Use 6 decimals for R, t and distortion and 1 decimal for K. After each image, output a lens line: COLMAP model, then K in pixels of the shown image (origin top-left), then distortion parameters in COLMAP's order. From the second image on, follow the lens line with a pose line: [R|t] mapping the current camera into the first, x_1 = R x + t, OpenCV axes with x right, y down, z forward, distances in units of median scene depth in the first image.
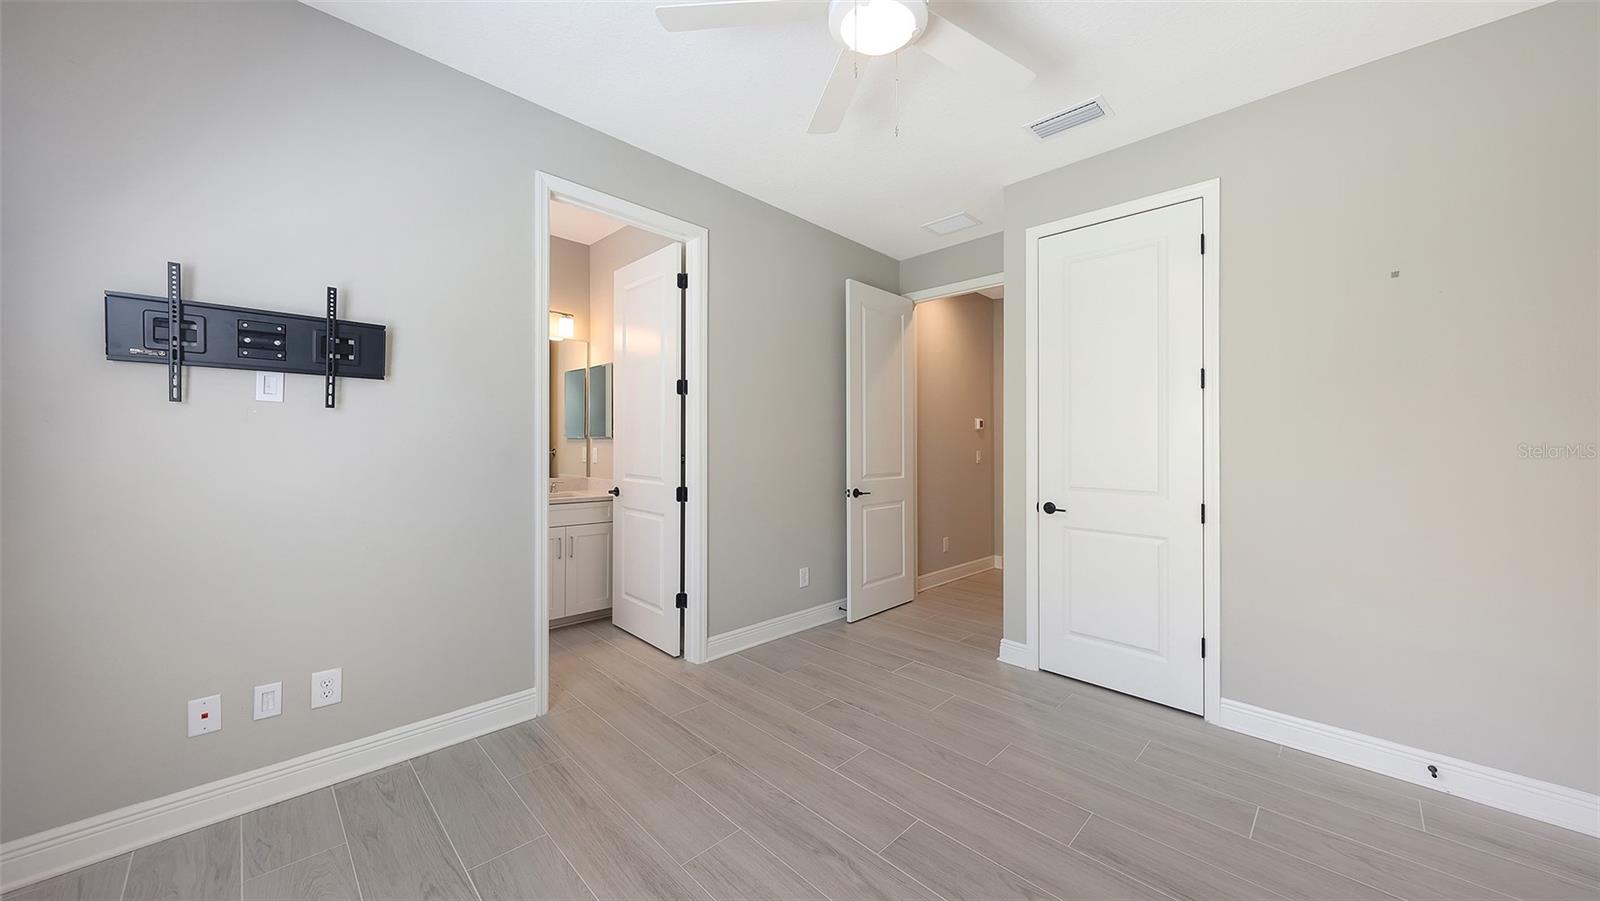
lens RADIAL K [[557.6, 0, 804.0], [0, 557.6, 449.6], [0, 0, 1]] dist [0.000616, -0.000099]
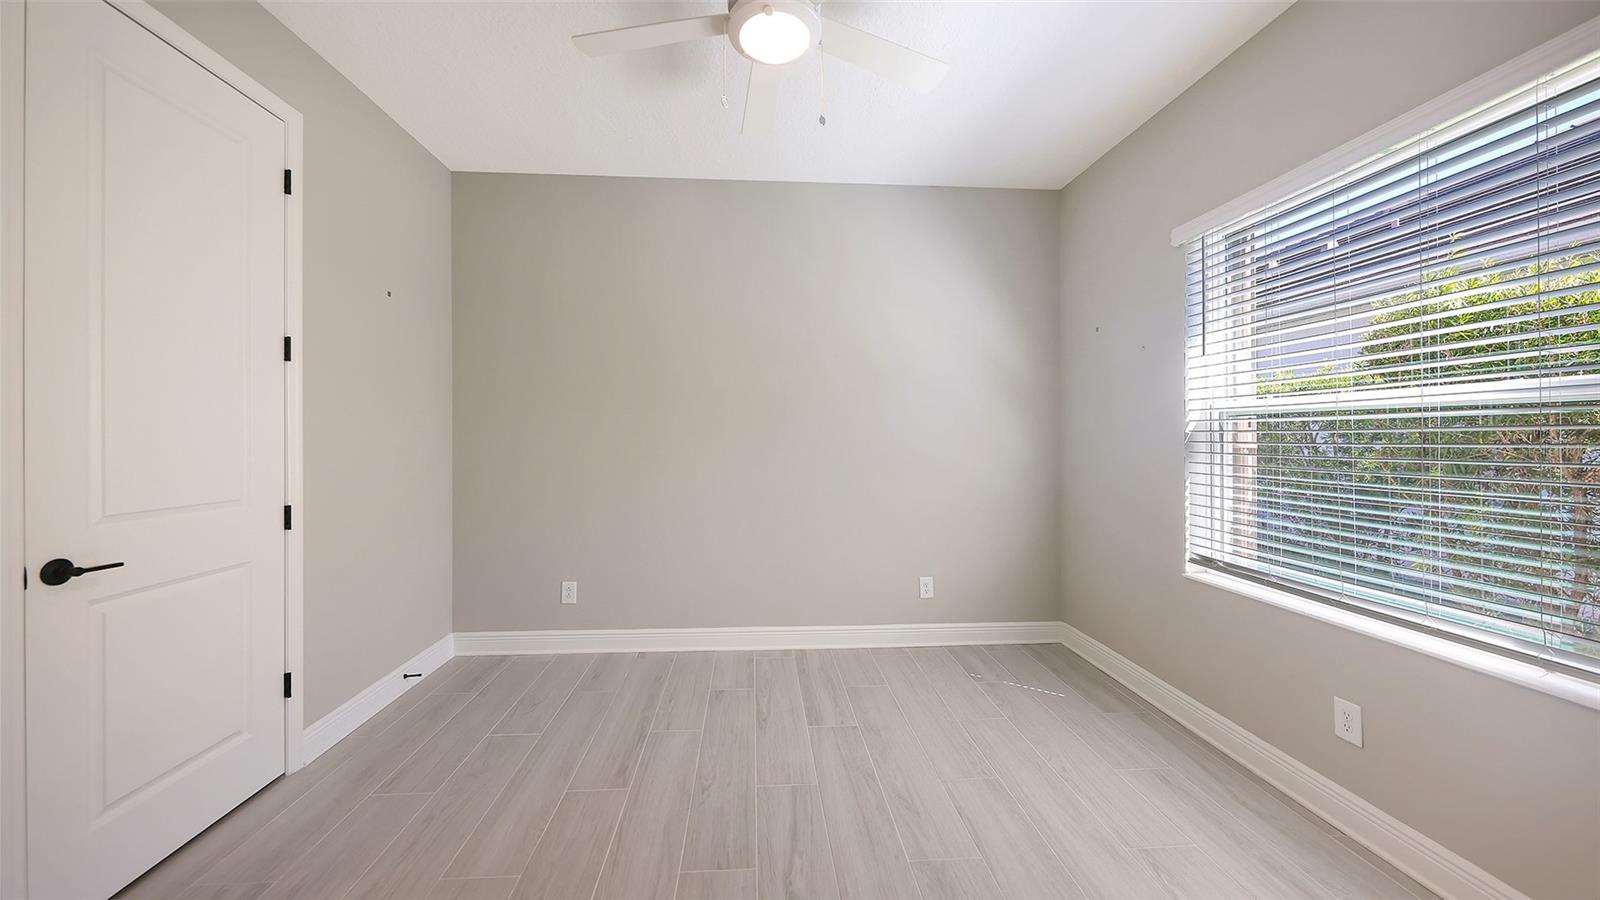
lens RADIAL K [[557.6, 0, 804.3], [0, 557.6, 438.7], [0, 0, 1]] dist [0.000616, -0.000099]
pose [[-0.763487, -0.010662, 0.645735, -0.378570], [-0.004241, 0.999925, 0.011497, -0.012377], [-0.645809, 0.006039, -0.763475, 1.178546]]
